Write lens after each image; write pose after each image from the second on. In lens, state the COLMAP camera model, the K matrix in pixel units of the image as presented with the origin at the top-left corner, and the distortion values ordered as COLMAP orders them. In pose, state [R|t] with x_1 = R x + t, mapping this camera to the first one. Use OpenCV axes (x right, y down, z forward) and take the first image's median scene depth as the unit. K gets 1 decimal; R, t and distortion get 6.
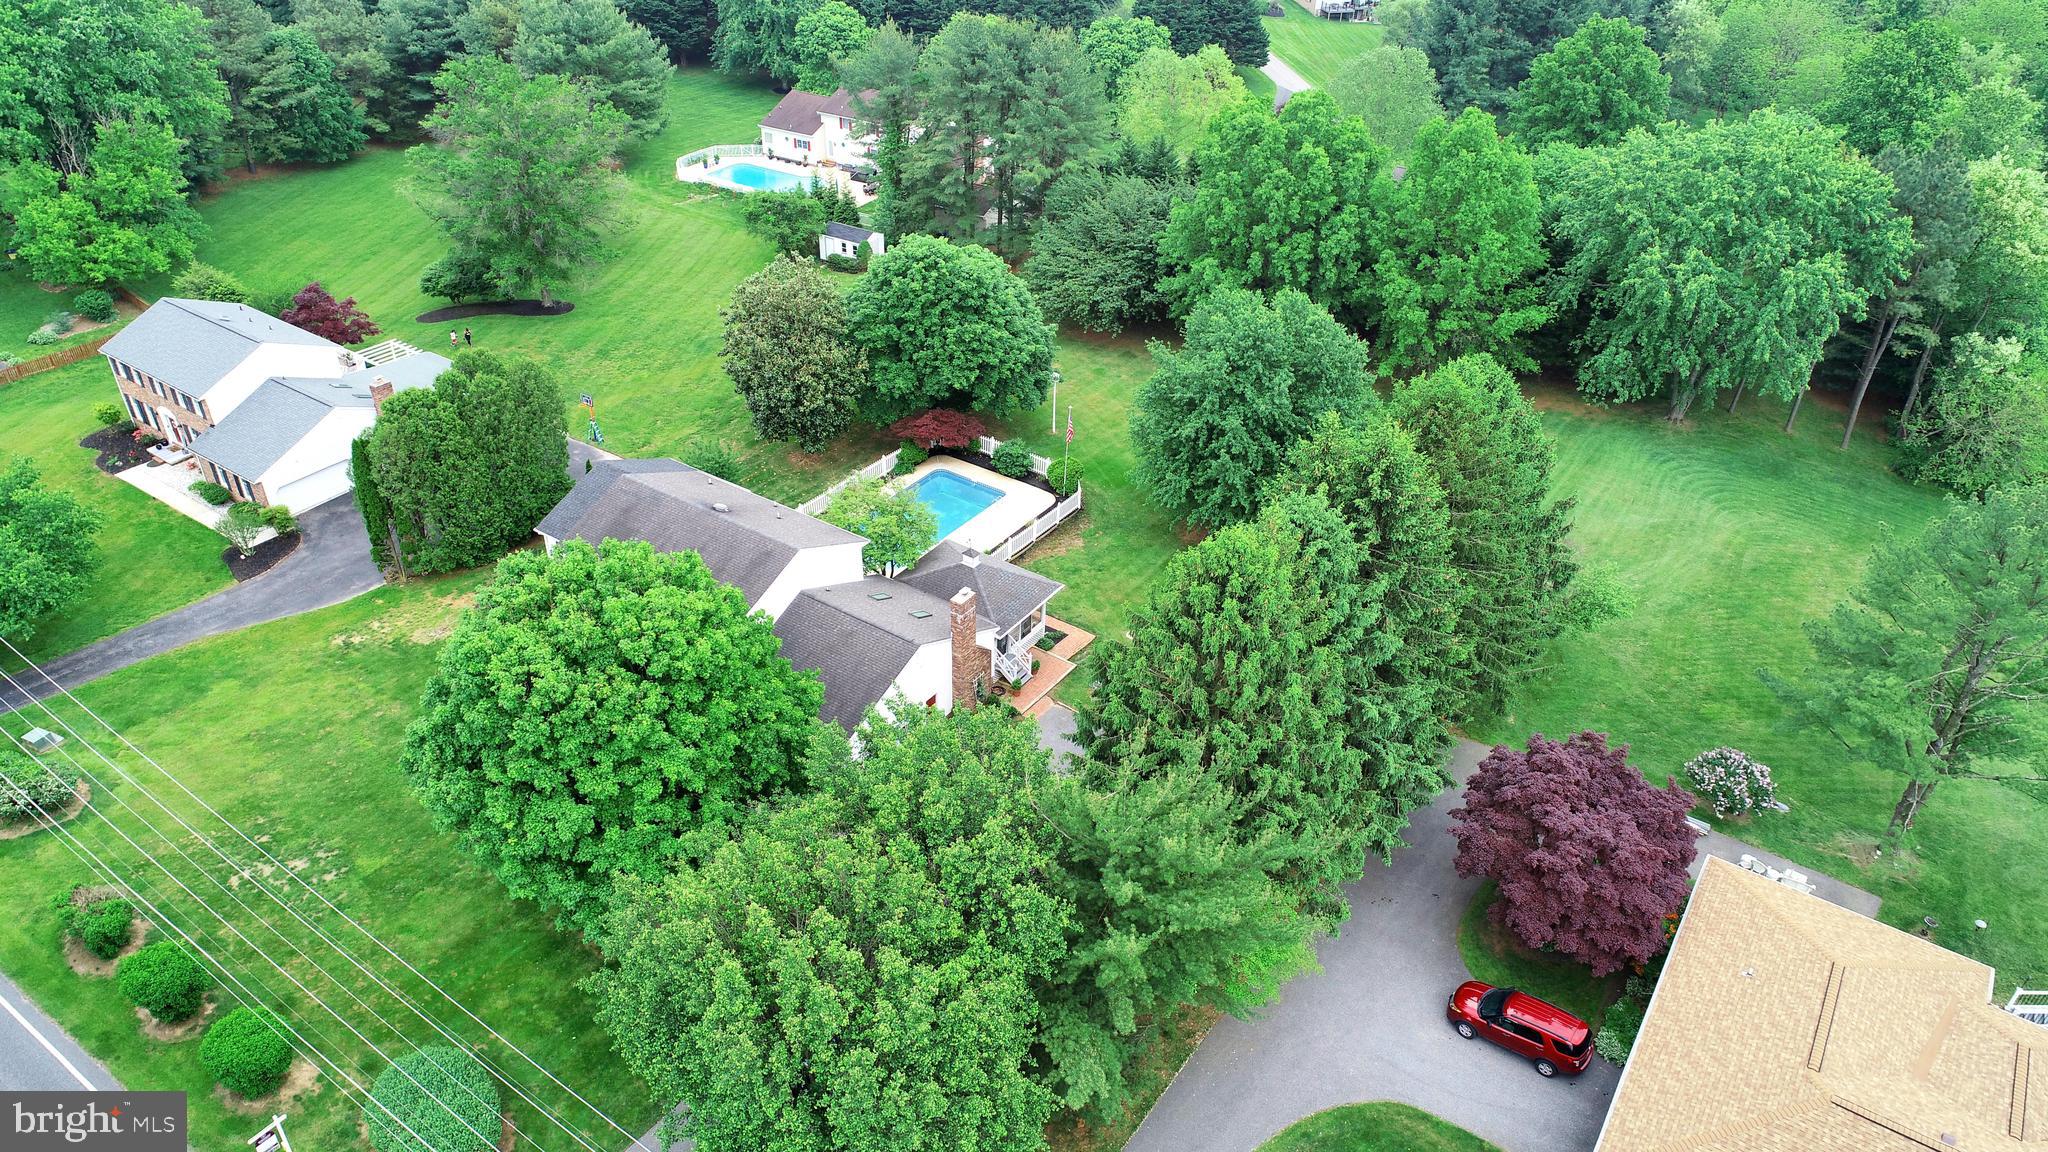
lens RADIAL K [[1366.9, 0, 1027.7], [0, 1366.9, 576.7], [0, 0, 1]] dist [-0.001379, -0.000419]
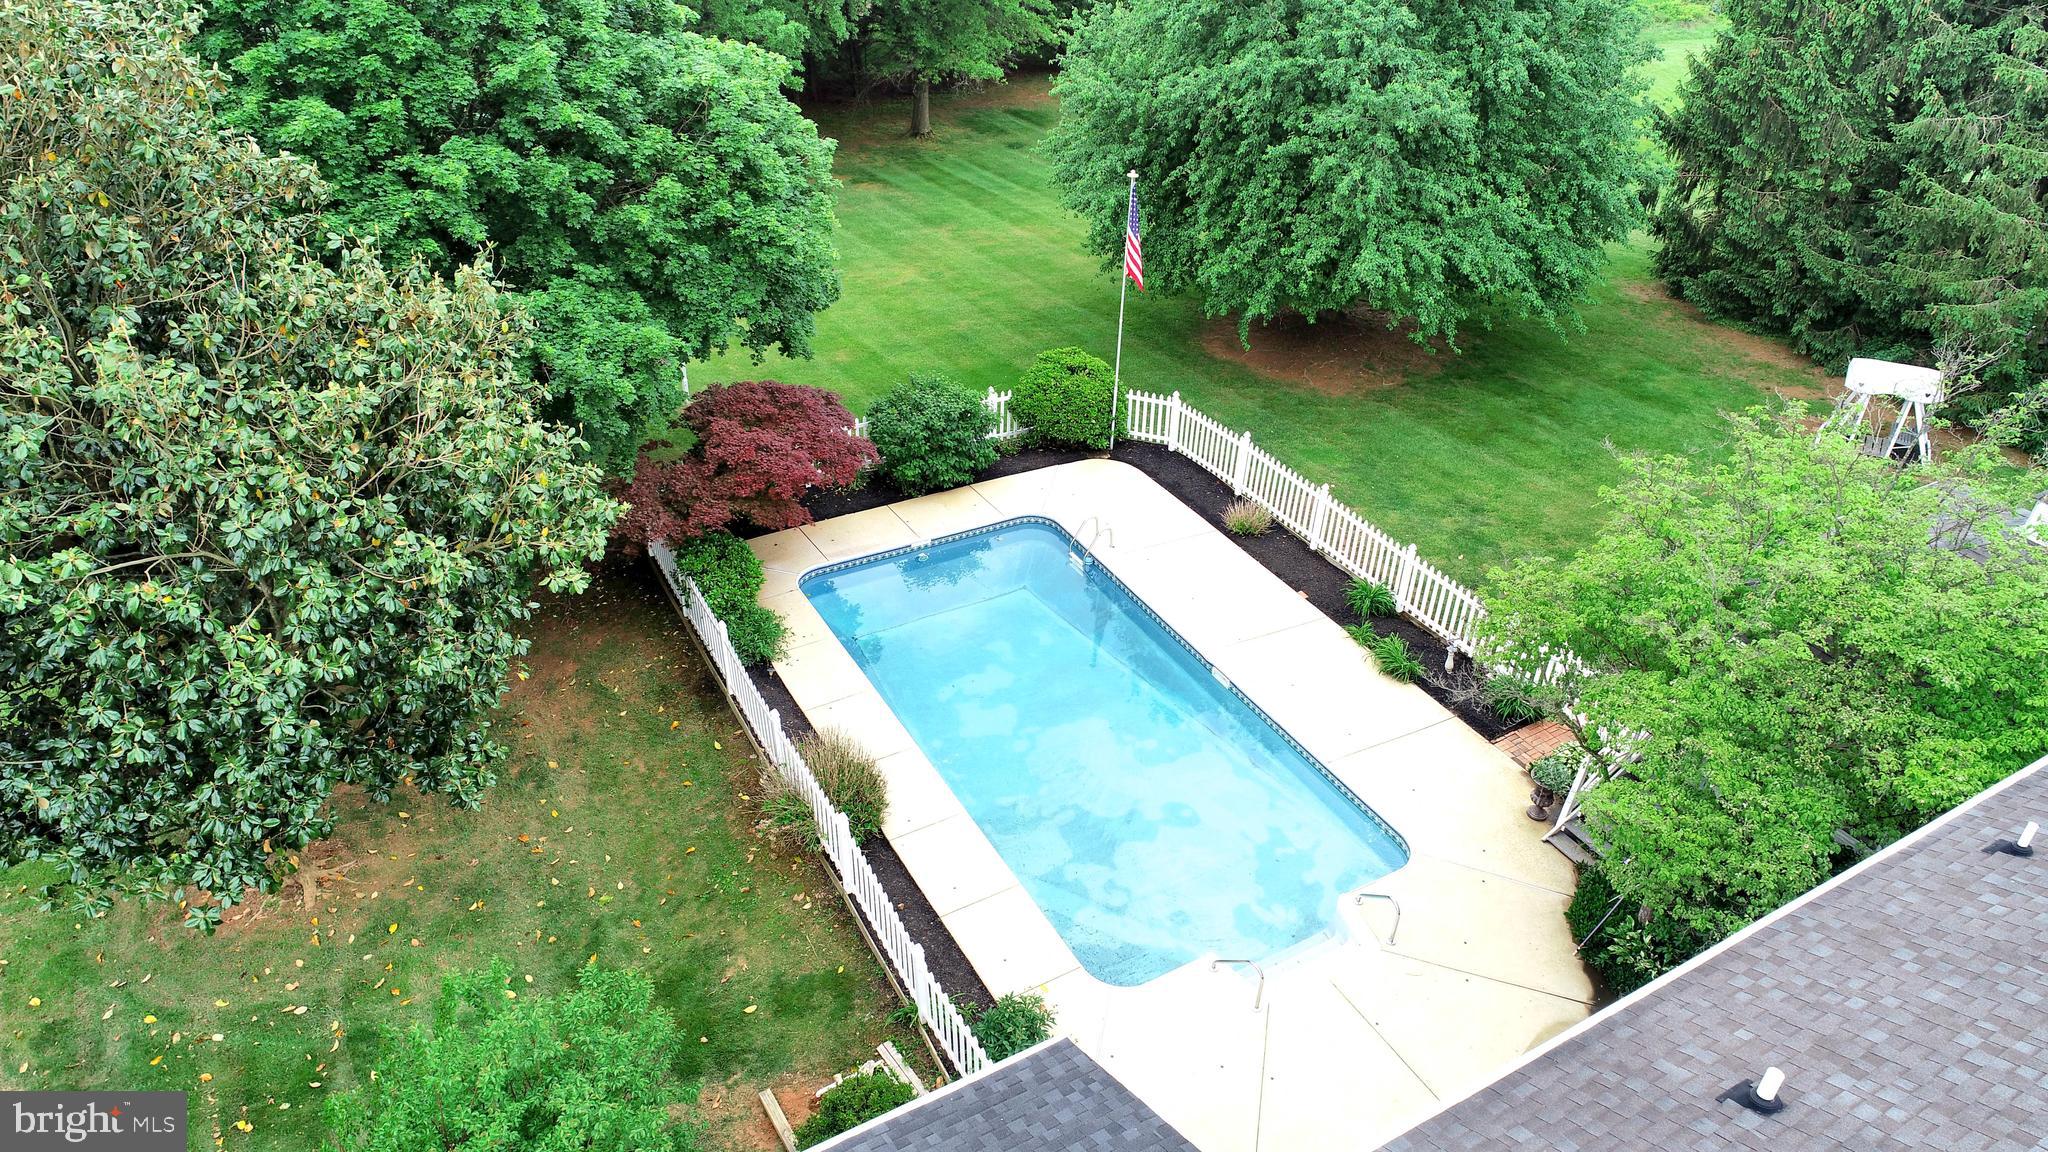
lens RADIAL K [[1366.9, 0, 1025.7], [0, 1366.9, 579.4], [0, 0, 1]] dist [-0.001379, -0.000419]
pose [[0.435644, -0.494302, 0.752250, -0.251046], [0.474733, 0.836213, 0.274547, -0.129407], [-0.764751, 0.237513, 0.598952, 0.746584]]
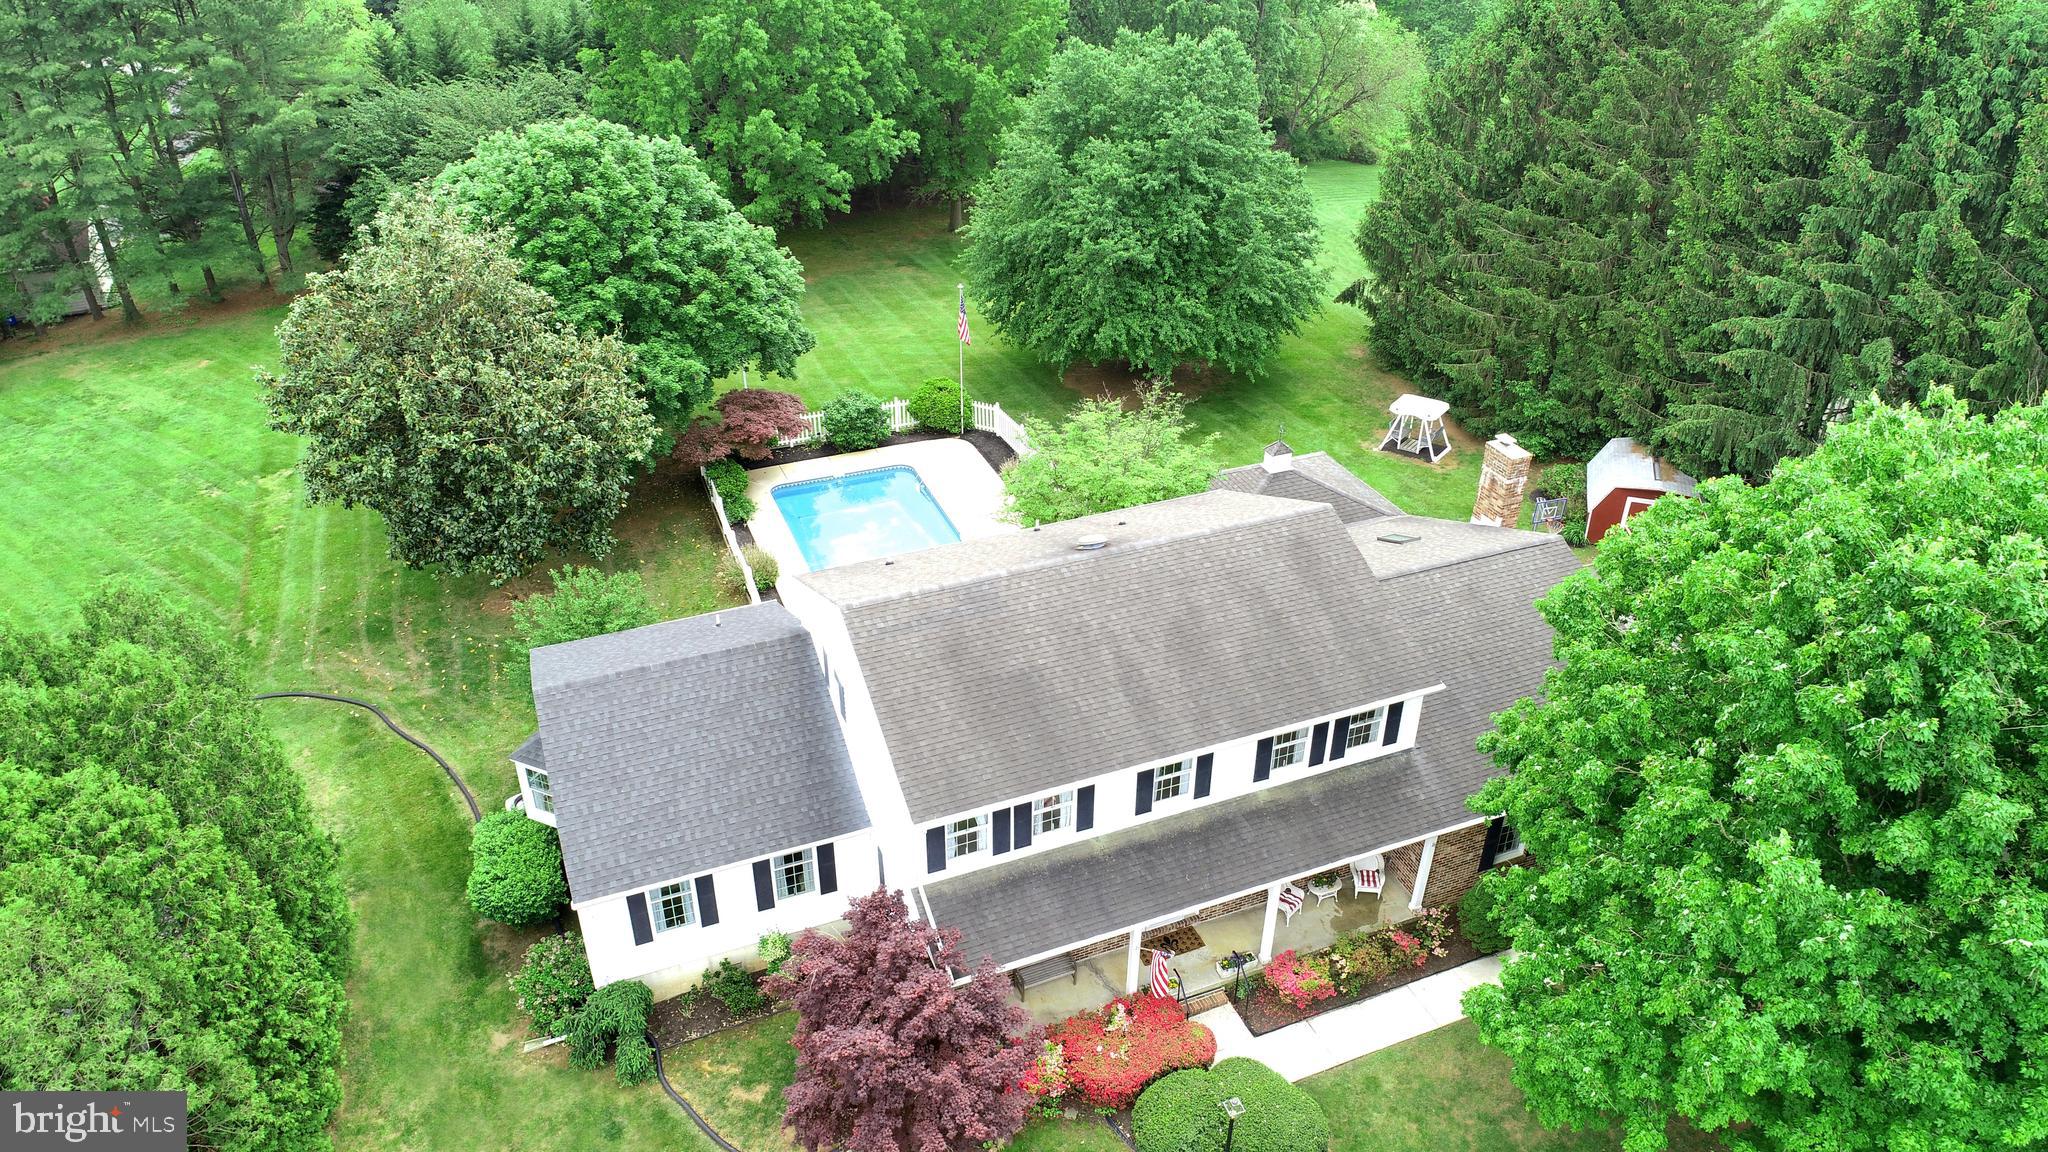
lens RADIAL K [[1366.9, 0, 1028.2], [0, 1366.9, 580.3], [0, 0, 1]] dist [-0.001379, -0.000419]
pose [[0.551228, -0.452277, 0.701137, -0.409041], [0.466598, 0.863747, 0.190335, -0.099588], [-0.691689, 0.222231, 0.687153, 0.505174]]
